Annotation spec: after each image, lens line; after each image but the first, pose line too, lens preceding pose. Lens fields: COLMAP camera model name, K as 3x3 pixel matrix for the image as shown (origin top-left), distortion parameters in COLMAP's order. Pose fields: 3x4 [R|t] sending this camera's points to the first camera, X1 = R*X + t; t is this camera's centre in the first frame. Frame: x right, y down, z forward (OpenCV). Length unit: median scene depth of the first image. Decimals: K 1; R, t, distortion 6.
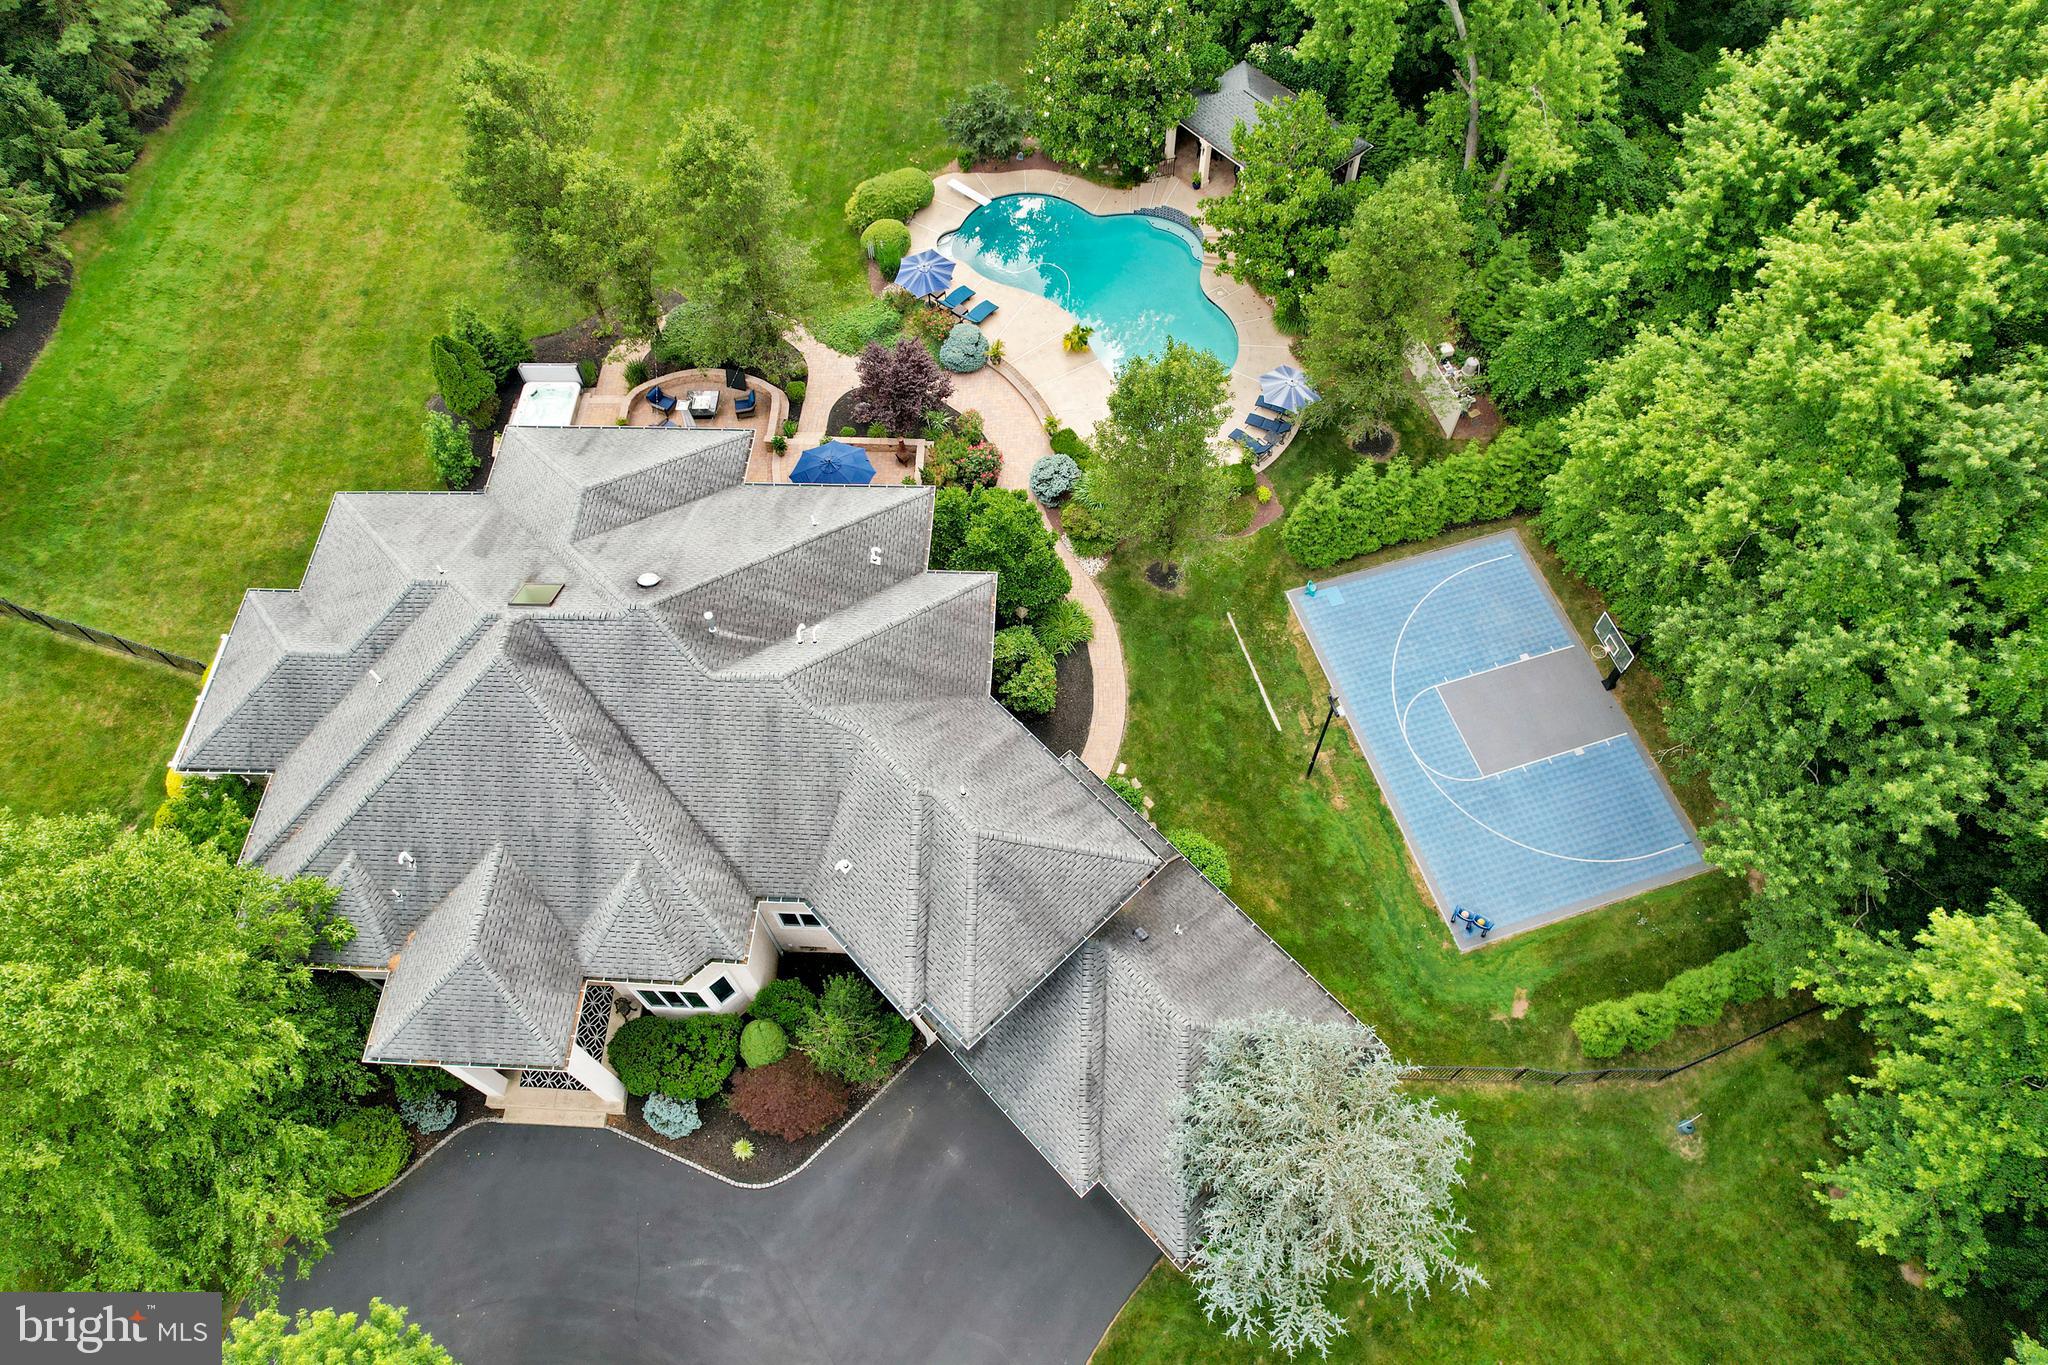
lens RADIAL K [[1305.1, 0, 1022.4], [0, 1305.1, 689.3], [0, 0, 1]] dist [-0.081068, 0.073512]
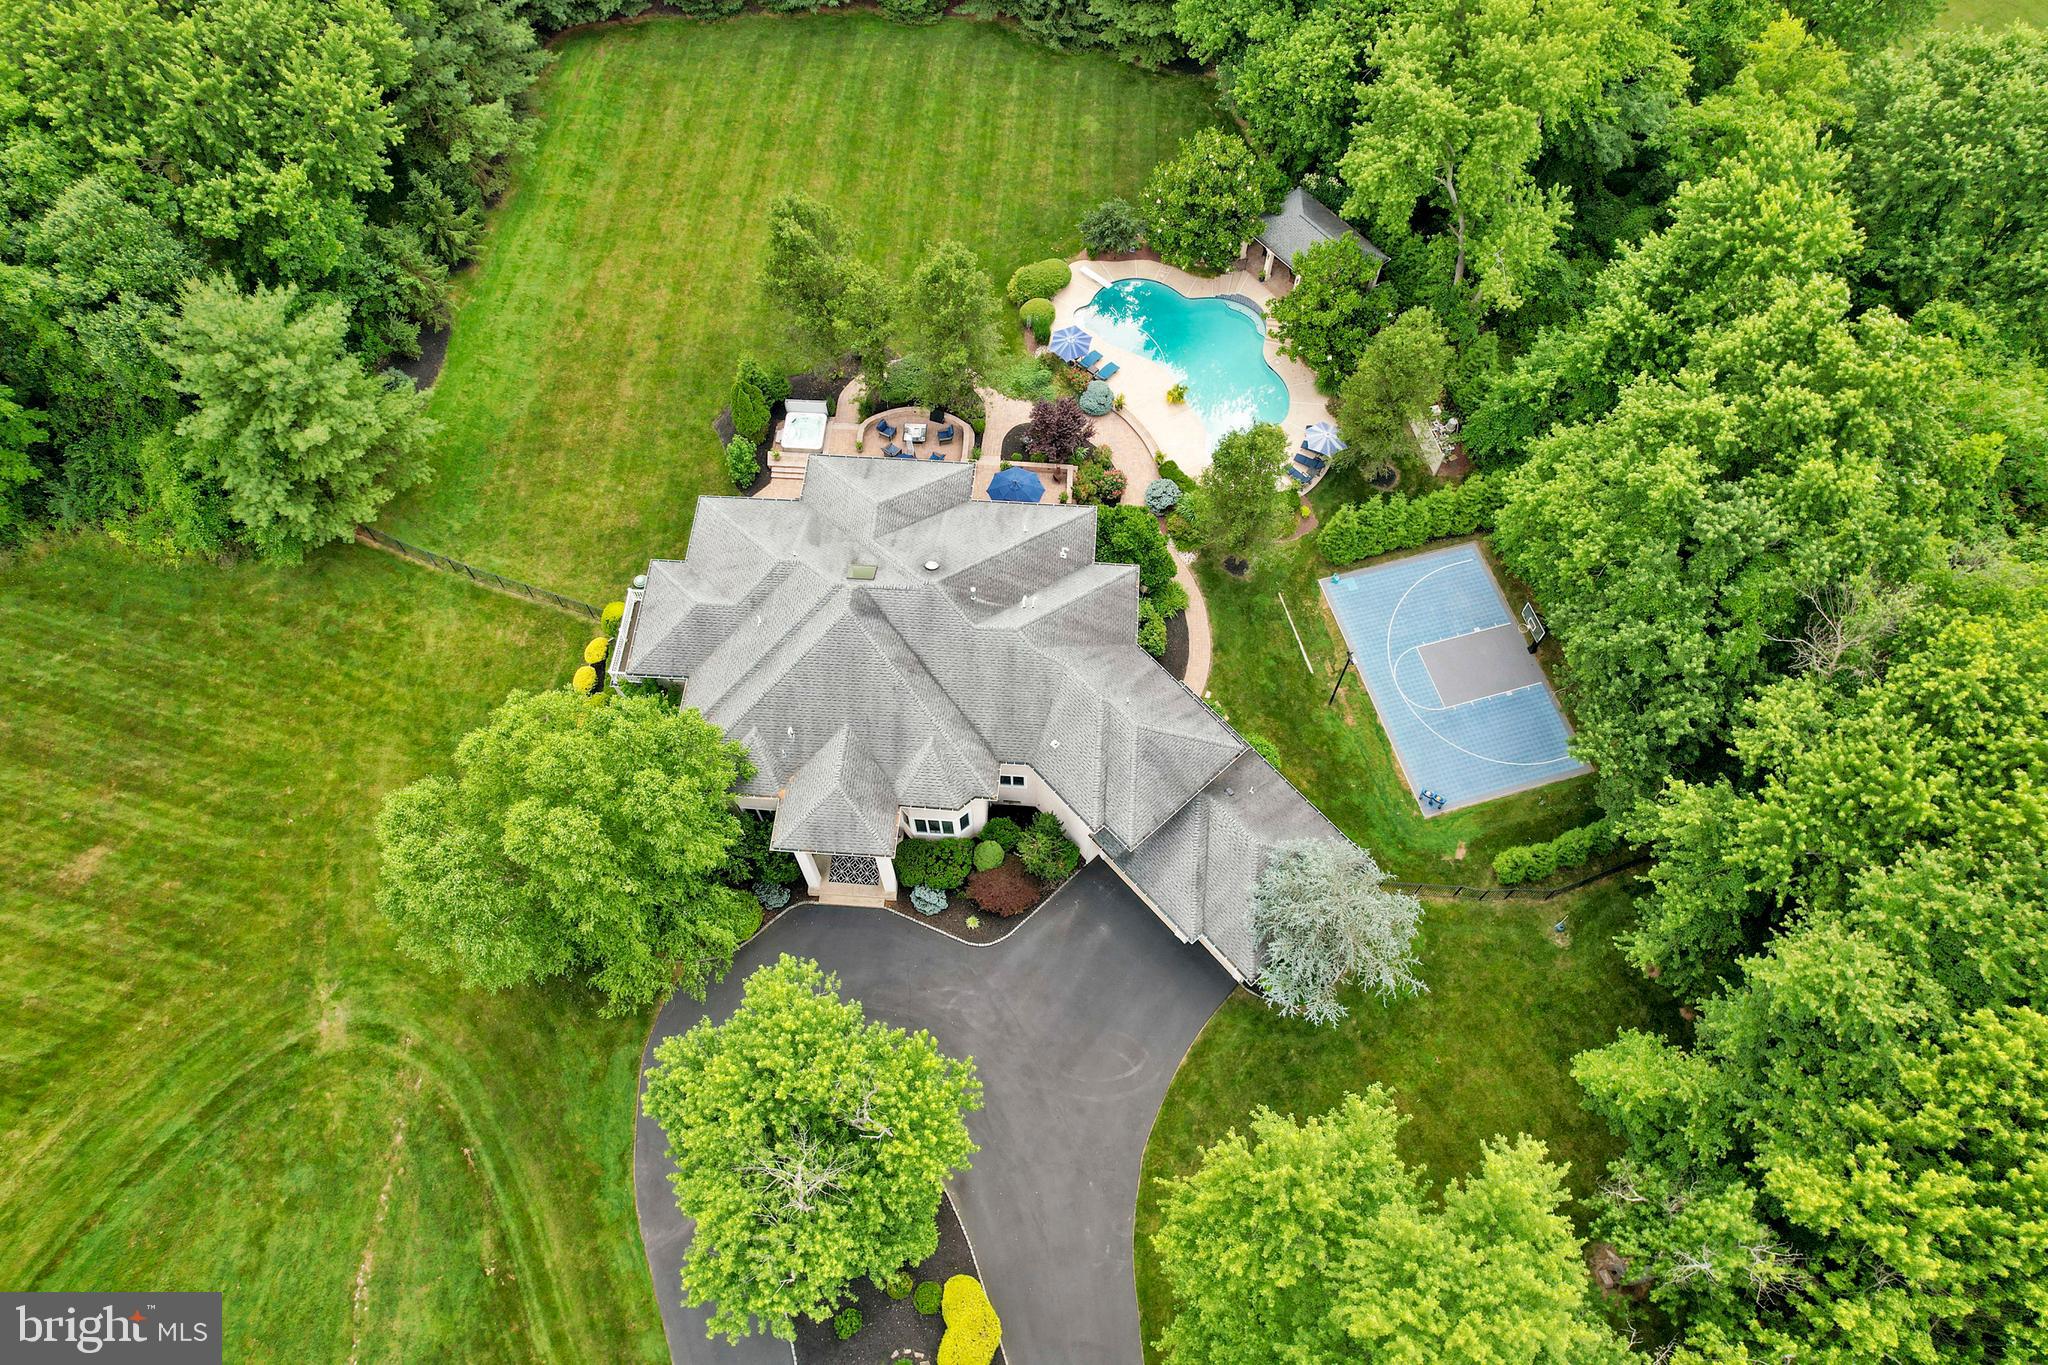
lens RADIAL K [[1281.8, 0, 1024.0], [0, 1281.8, 682.5], [0, 0, 1]] dist [-0.069086, 0.048311]
pose [[0.999484, 0.032088, 0.001159, -0.146613], [-0.032109, 0.998825, 0.036294, -0.000517], [0.000007, -0.036312, 0.999340, -0.513637]]
